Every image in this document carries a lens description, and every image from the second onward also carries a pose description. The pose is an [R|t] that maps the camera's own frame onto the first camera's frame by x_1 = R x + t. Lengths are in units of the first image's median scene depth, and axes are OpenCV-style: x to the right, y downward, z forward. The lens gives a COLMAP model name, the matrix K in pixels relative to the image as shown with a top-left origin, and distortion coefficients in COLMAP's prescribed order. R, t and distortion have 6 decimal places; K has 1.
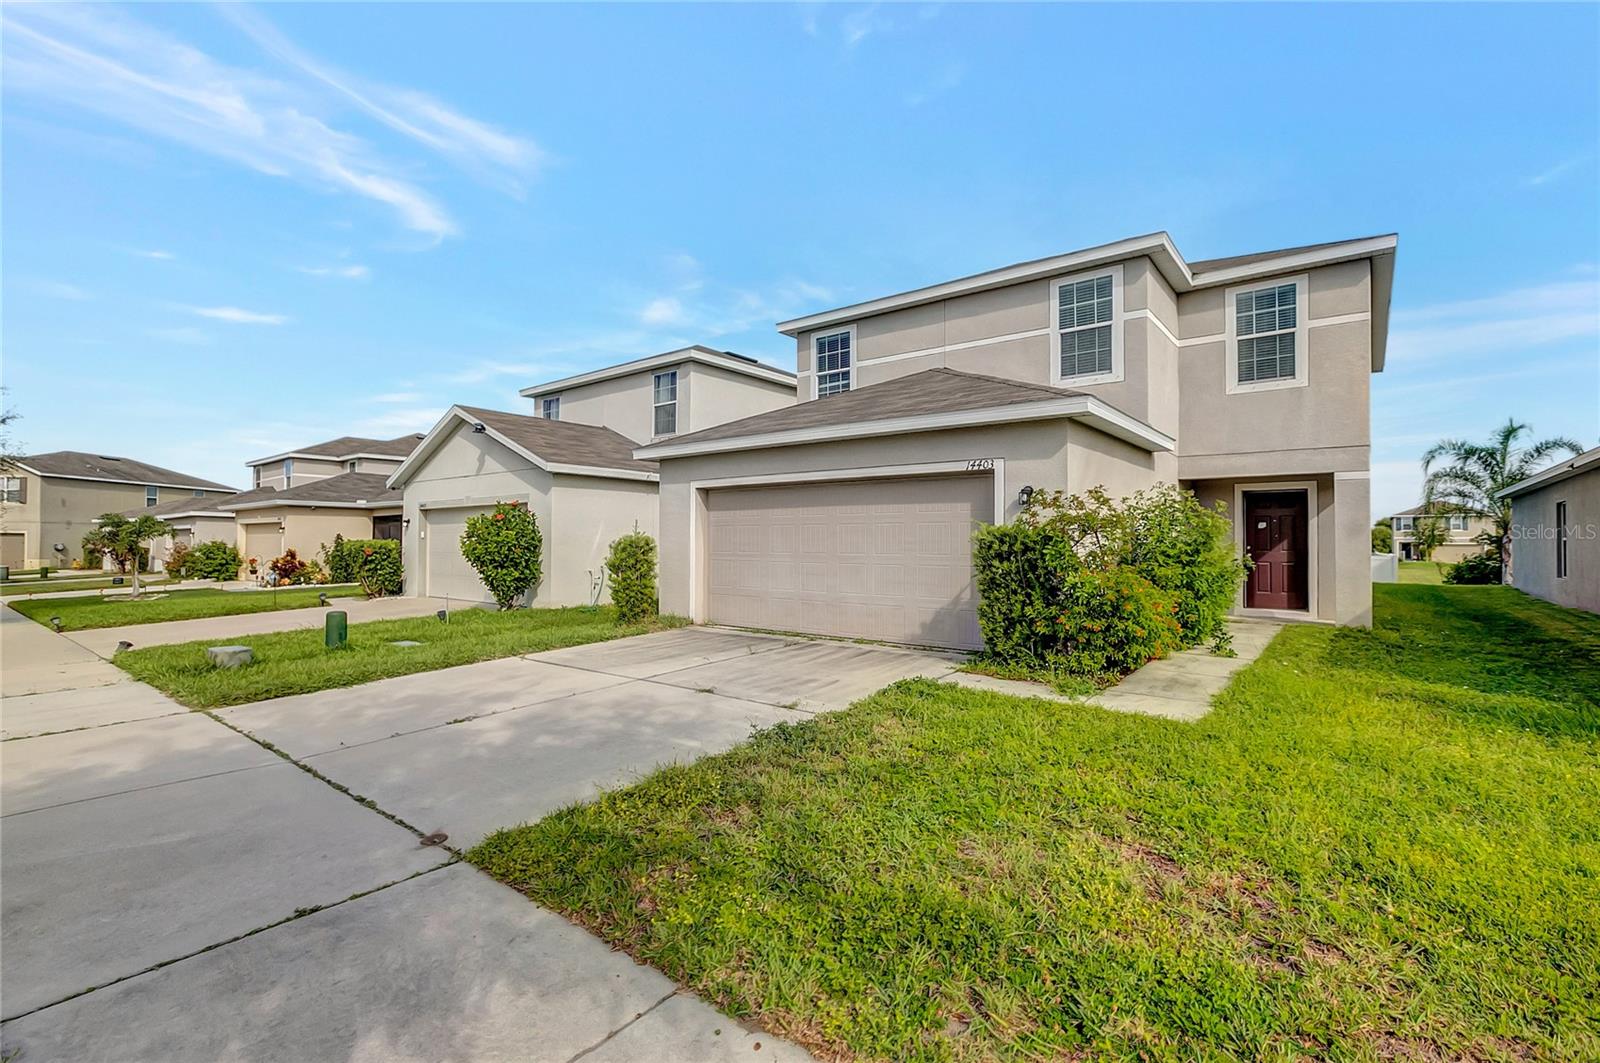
lens RADIAL K [[729.2, 0, 797.3], [0, 729.2, 531.0], [0, 0, 1]] dist [-0.023660, 0.012035]
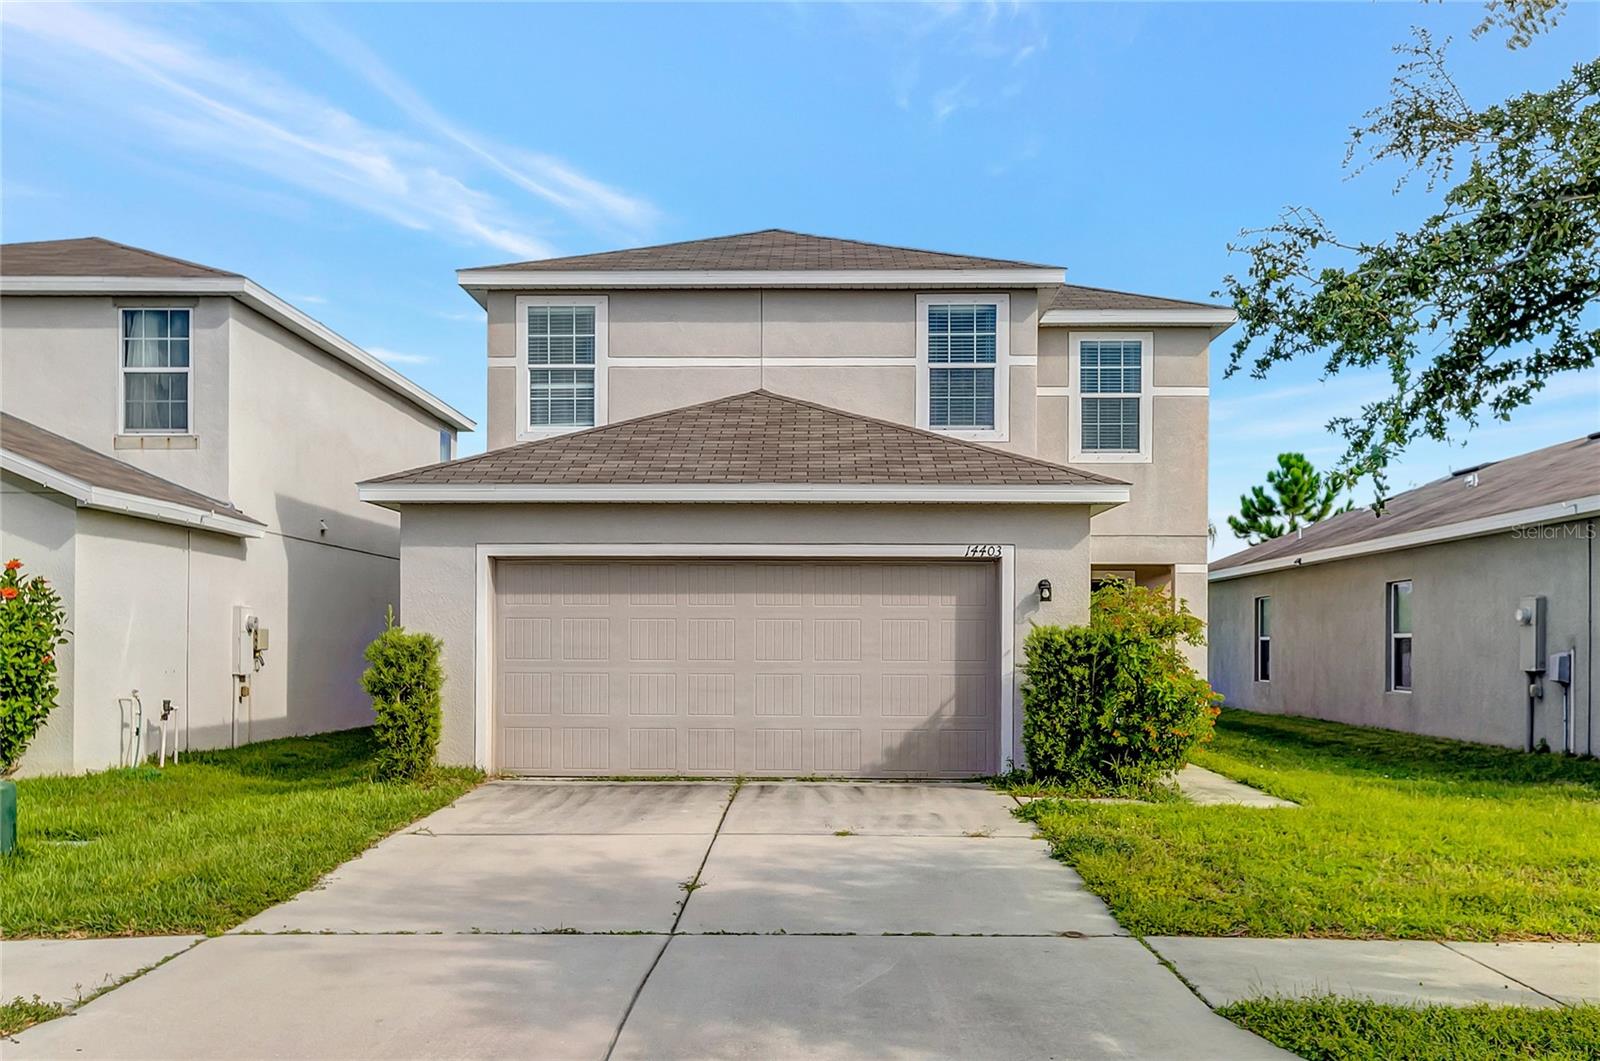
lens RADIAL K [[1465.4, 0, 789.4], [0, 1465.4, 651.9], [0, 0, 1]] dist [0.022078, 0.000000]
pose [[0.794841, -0.005062, 0.606797, -0.686338], [-0.010049, 0.999718, 0.021503, -0.007376], [-0.606735, -0.023189, 0.794566, -0.136118]]
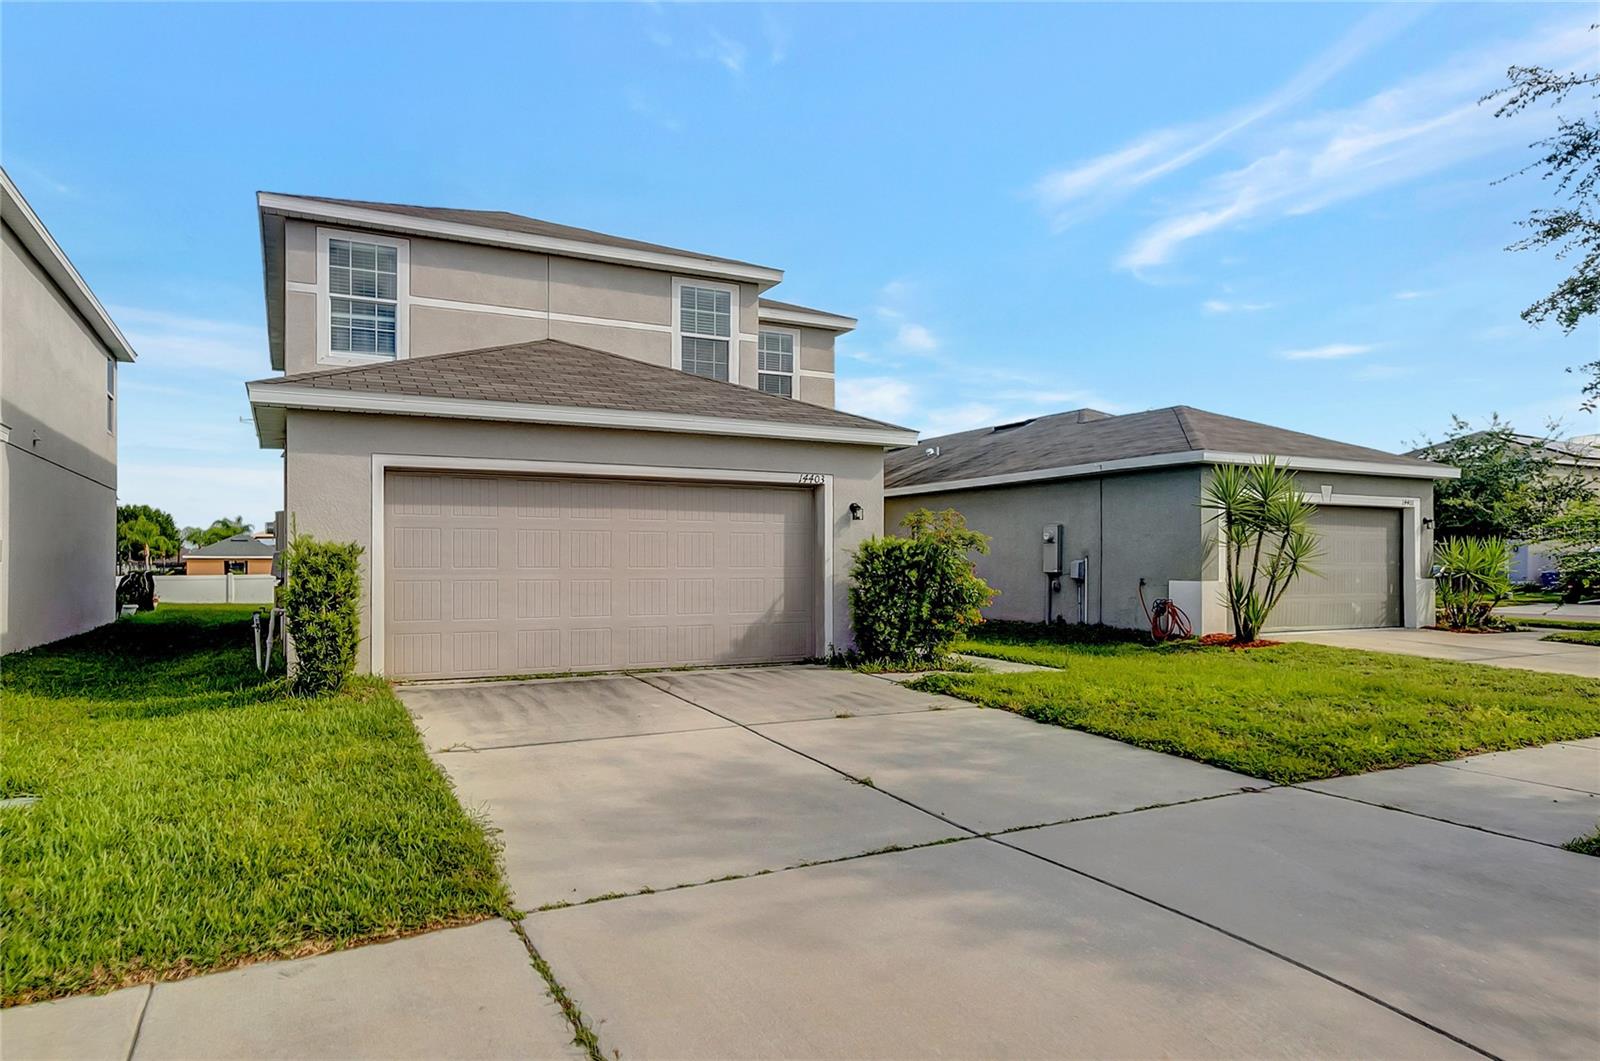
lens RADIAL K [[988.4, 0, 791.5], [0, 988.4, 555.9], [0, 0, 1]] dist [-0.008550, 0.004293]
pose [[0.400883, 0.002586, 0.916126, -0.769806], [-0.012966, 0.999912, 0.002851, 0.010891], [-0.916038, -0.013021, 0.400881, 0.343958]]
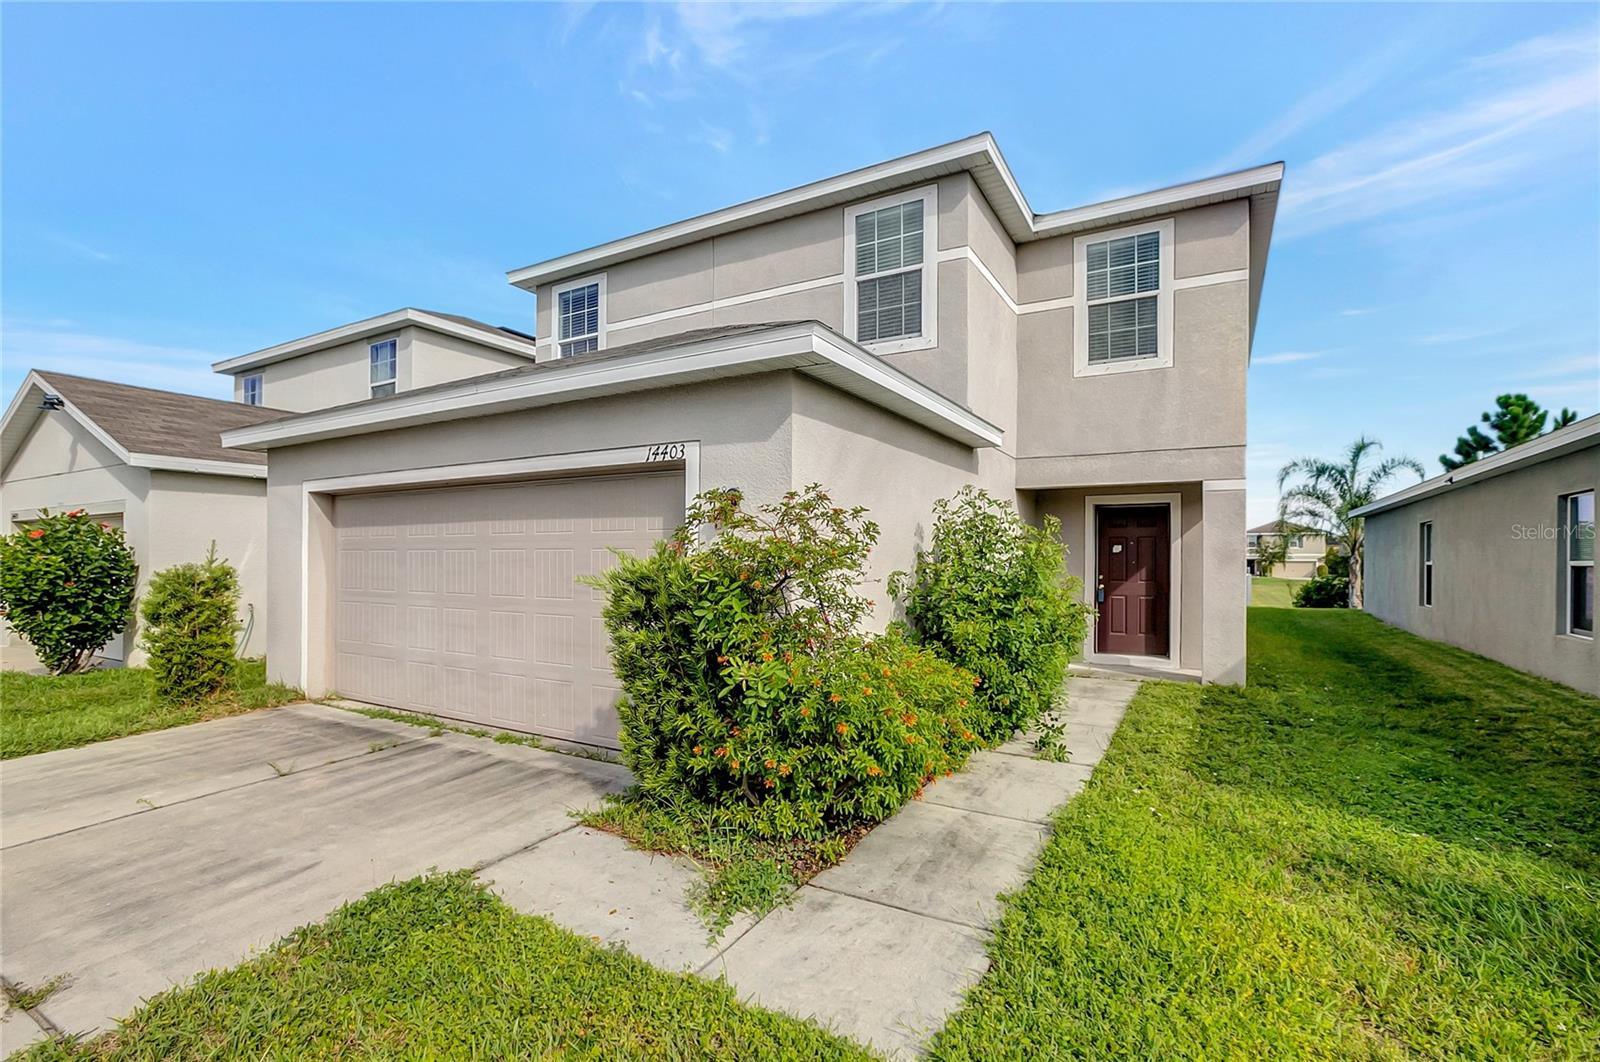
lens RADIAL K [[729.2, 0, 801.5], [0, 729.2, 560.4], [0, 0, 1]] dist [-0.023660, 0.012035]
pose [[0.988809, -0.000927, 0.149187, 0.201096], [-0.002025, 0.999805, 0.019631, -0.010886], [-0.149177, -0.019713, 0.988614, 0.292526]]
